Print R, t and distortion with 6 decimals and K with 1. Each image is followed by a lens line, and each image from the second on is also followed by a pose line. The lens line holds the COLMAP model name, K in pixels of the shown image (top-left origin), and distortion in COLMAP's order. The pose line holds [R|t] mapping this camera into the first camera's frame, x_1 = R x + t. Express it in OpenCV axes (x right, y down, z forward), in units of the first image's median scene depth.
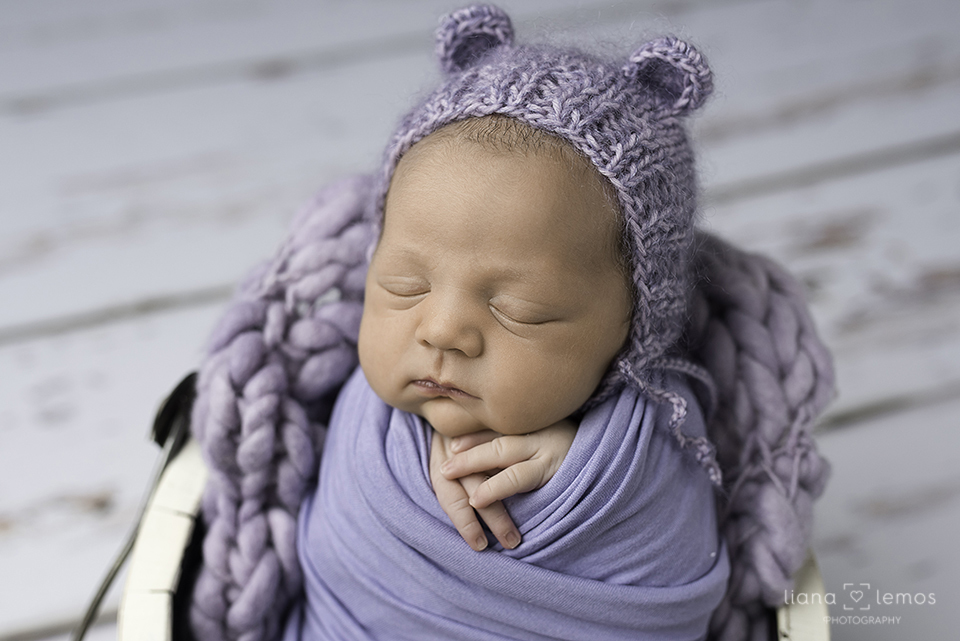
lens RADIAL K [[830.0, 0, 472.8], [0, 830.0, 312.0], [0, 0, 1]] dist [-0.001273, -0.001174]
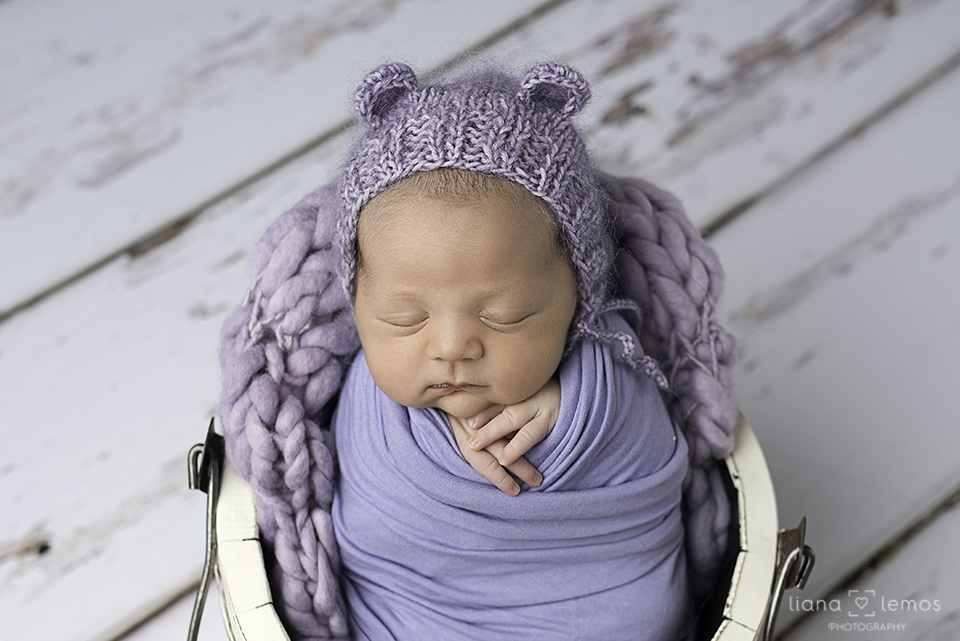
lens RADIAL K [[830.0, 0, 472.8], [0, 830.0, 312.0], [0, 0, 1]] dist [-0.001273, -0.001174]
pose [[0.950063, -0.283473, 0.130473, -0.135617], [0.268530, 0.955649, 0.120944, -0.152117], [-0.158971, -0.079869, 0.984047, -0.230564]]
